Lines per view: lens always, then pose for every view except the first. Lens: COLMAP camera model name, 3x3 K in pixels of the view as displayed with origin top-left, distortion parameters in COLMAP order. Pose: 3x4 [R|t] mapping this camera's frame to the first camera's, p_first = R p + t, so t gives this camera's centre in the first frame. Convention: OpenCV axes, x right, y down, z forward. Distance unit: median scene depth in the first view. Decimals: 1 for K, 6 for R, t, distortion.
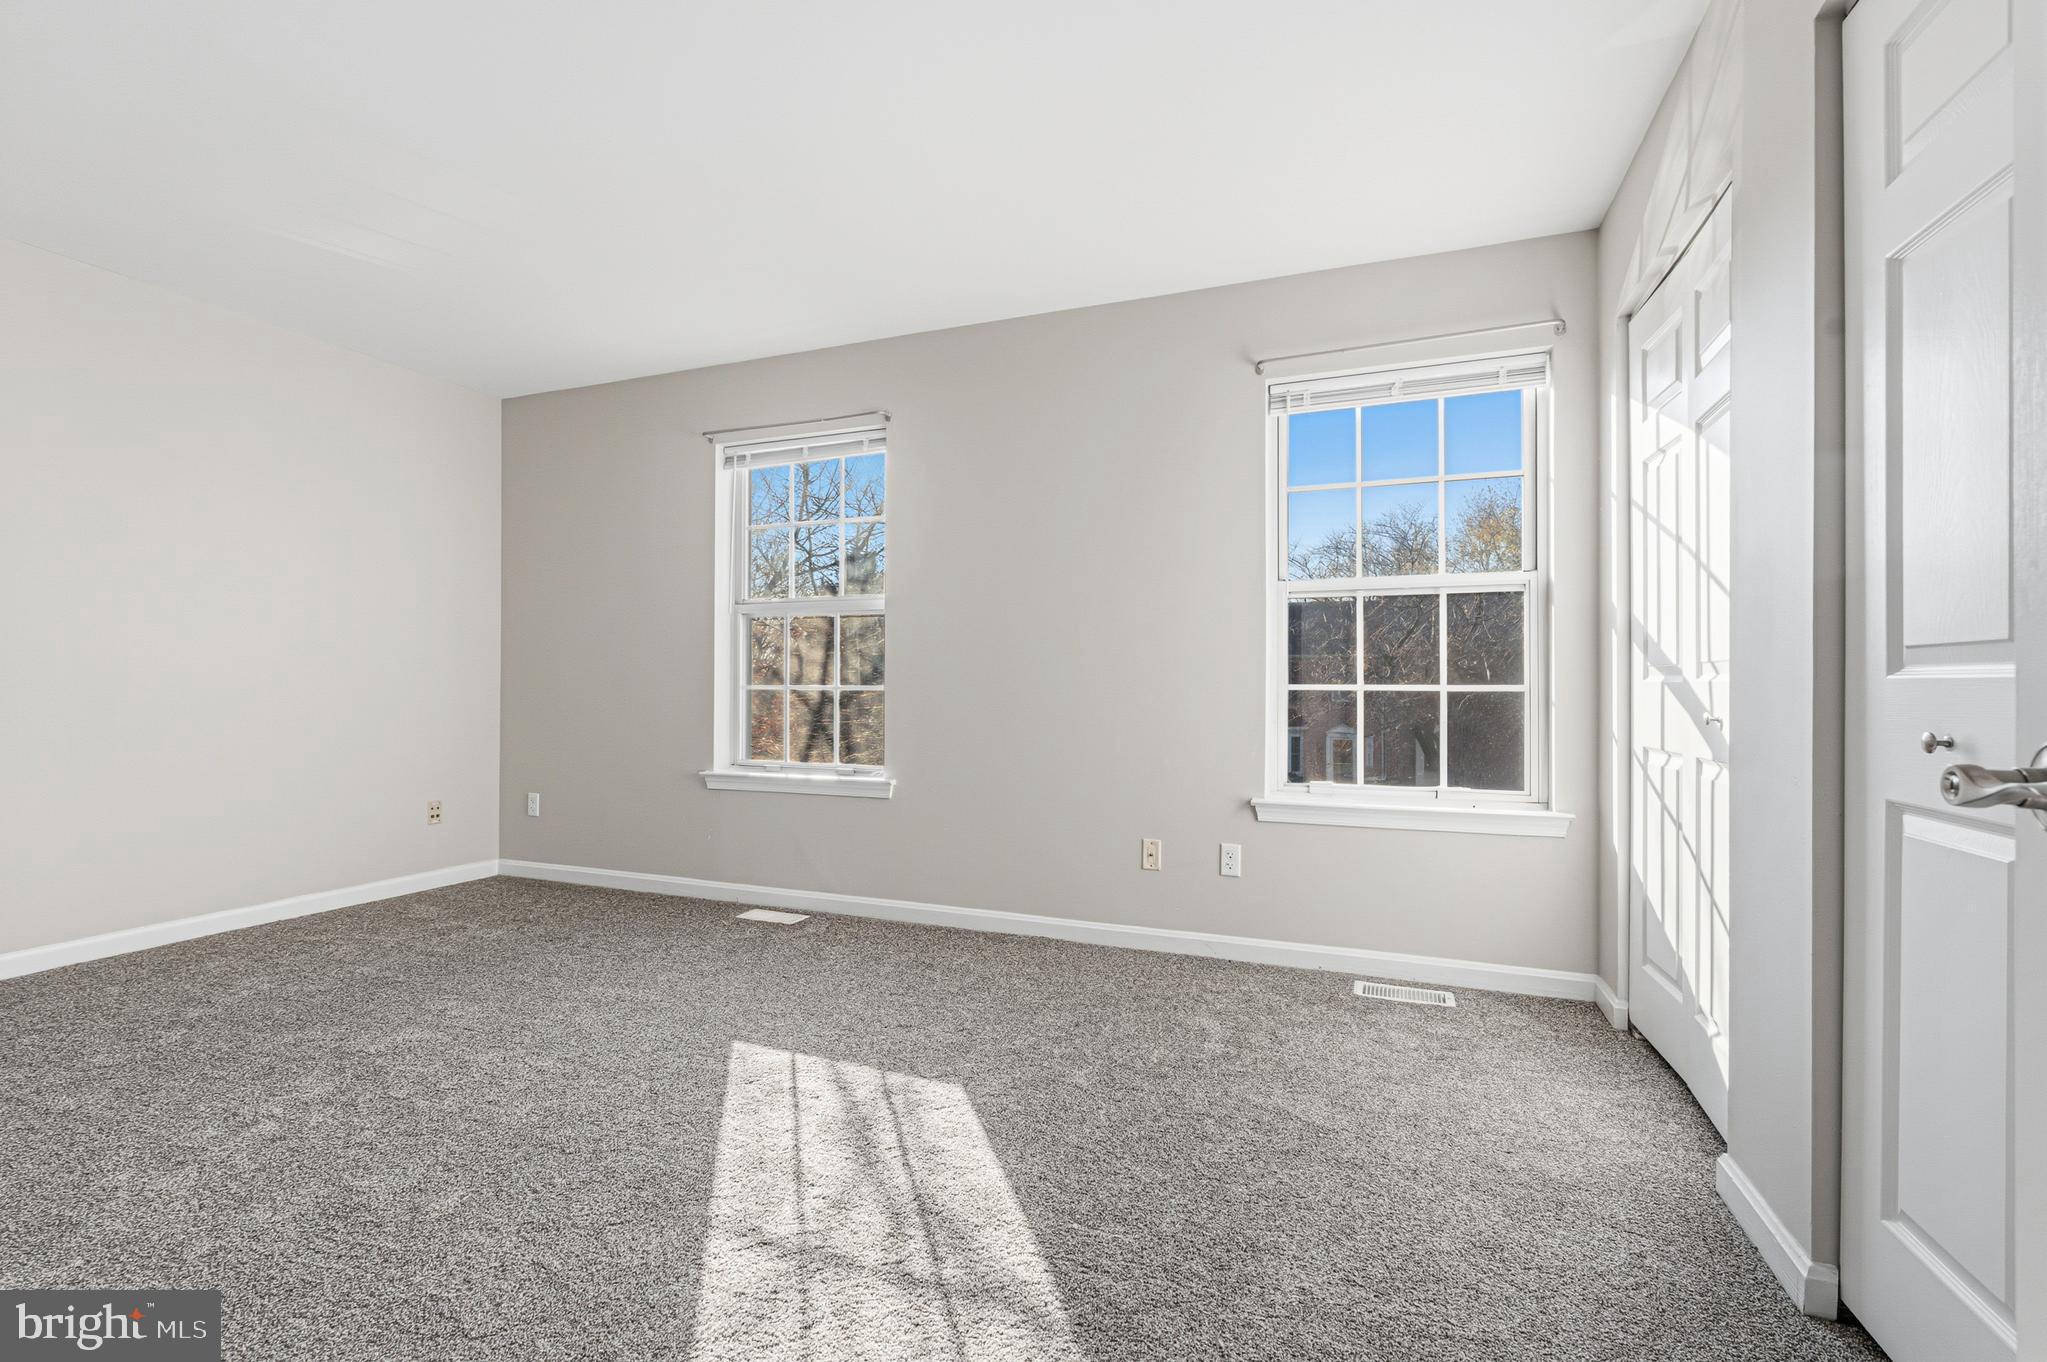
lens RADIAL K [[915.9, 0, 1035.8], [0, 915.9, 685.4], [0, 0, 1]] dist [-0.001844, -0.000875]
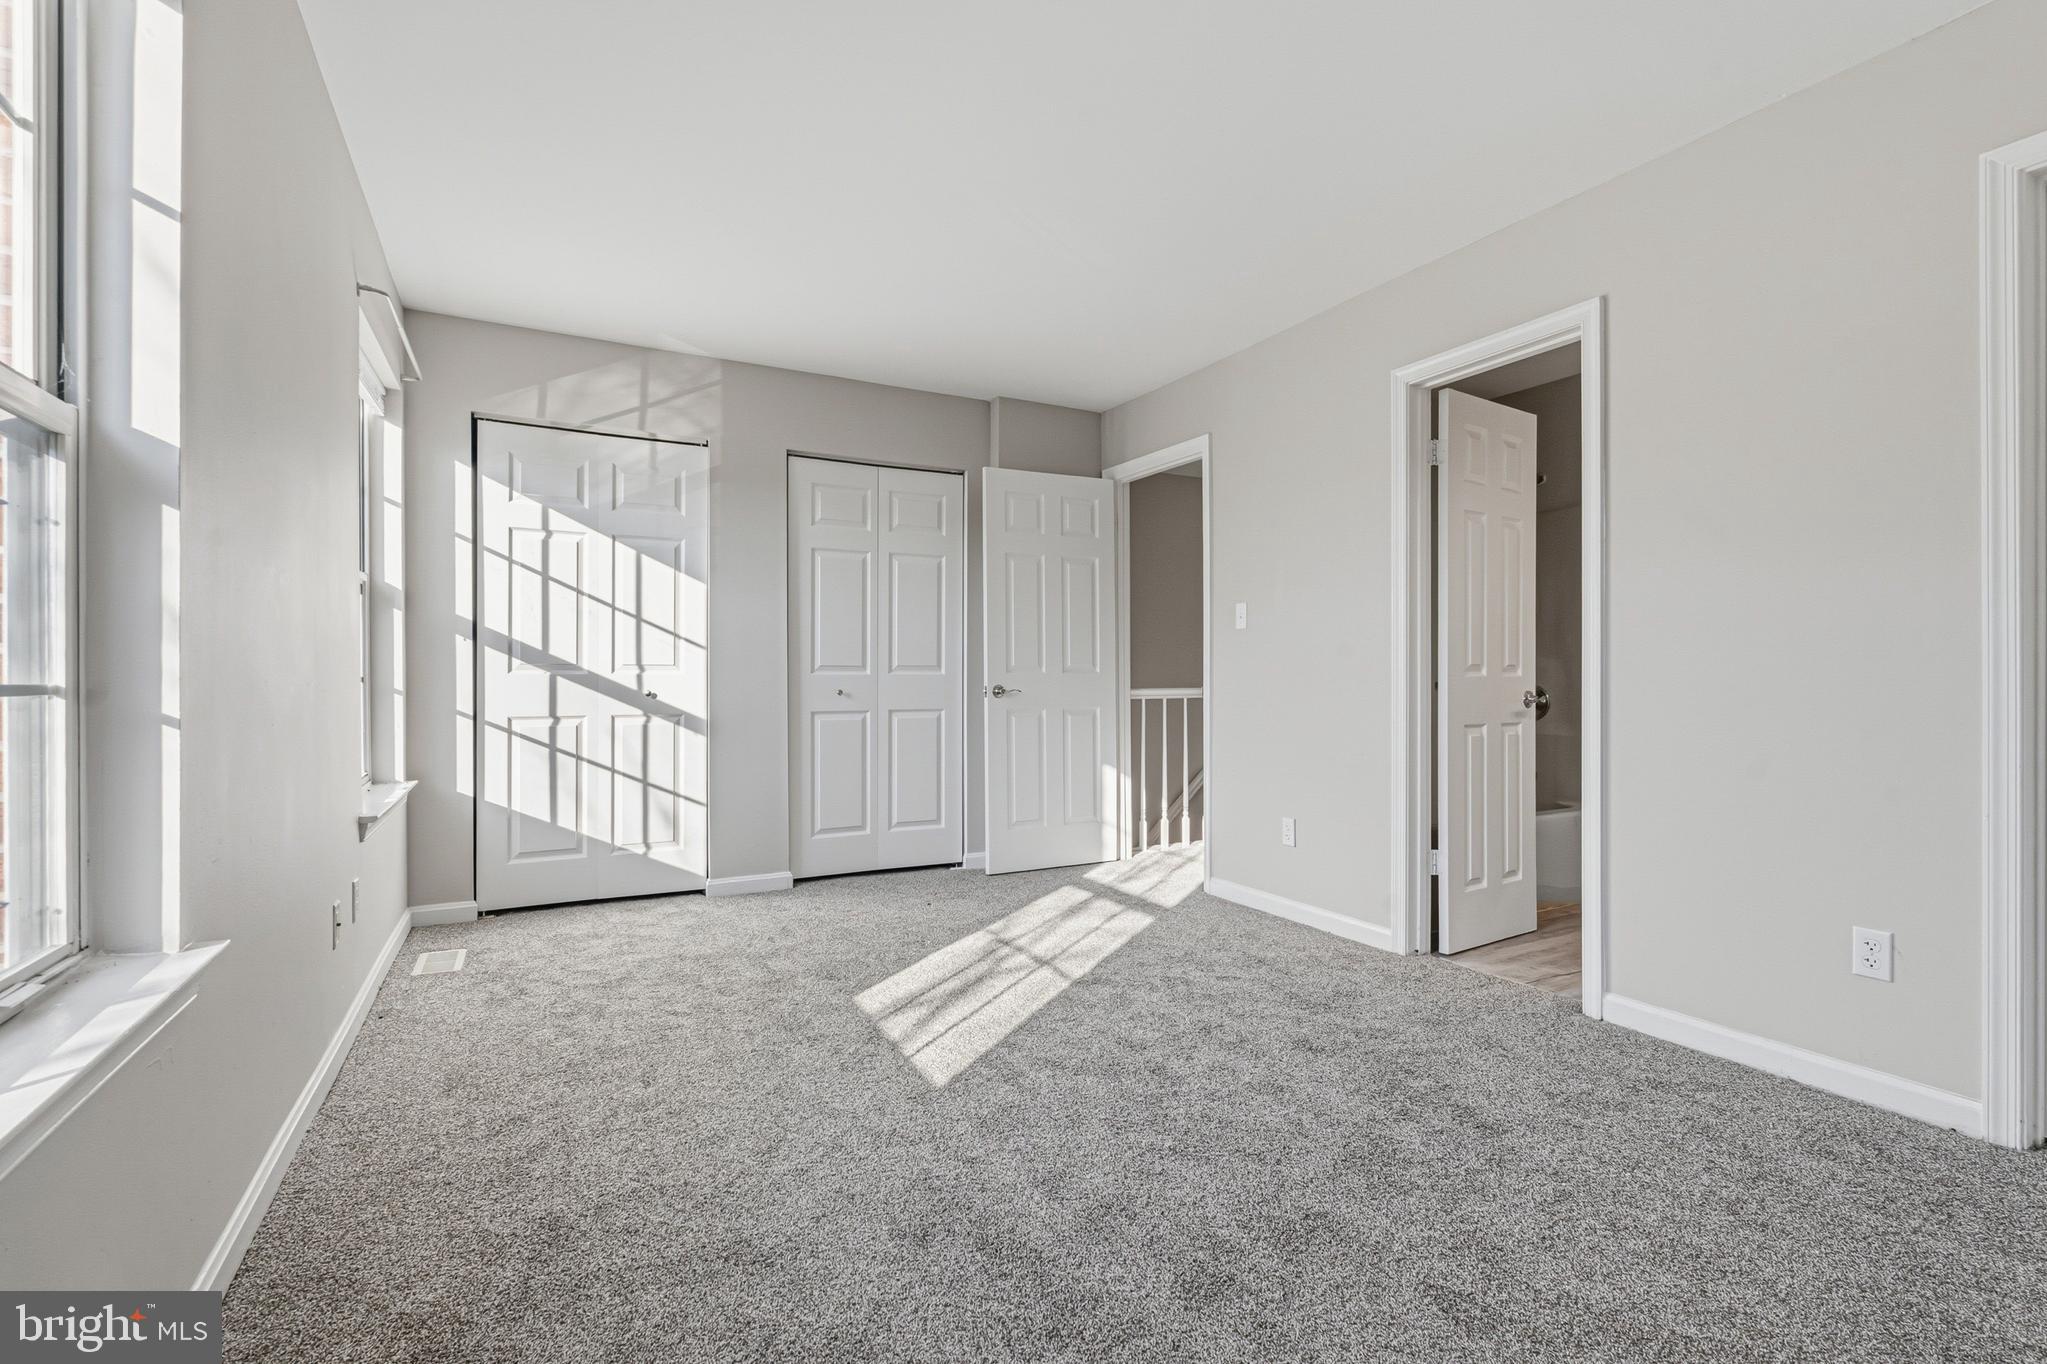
lens RADIAL K [[915.9, 0, 1035.8], [0, 915.9, 686.4], [0, 0, 1]] dist [-0.001844, -0.000875]
pose [[-0.765509, -0.020233, 0.643107, -1.018605], [-0.024131, 0.999705, 0.002729, -0.010772], [-0.642973, -0.013430, -0.765771, 1.705297]]
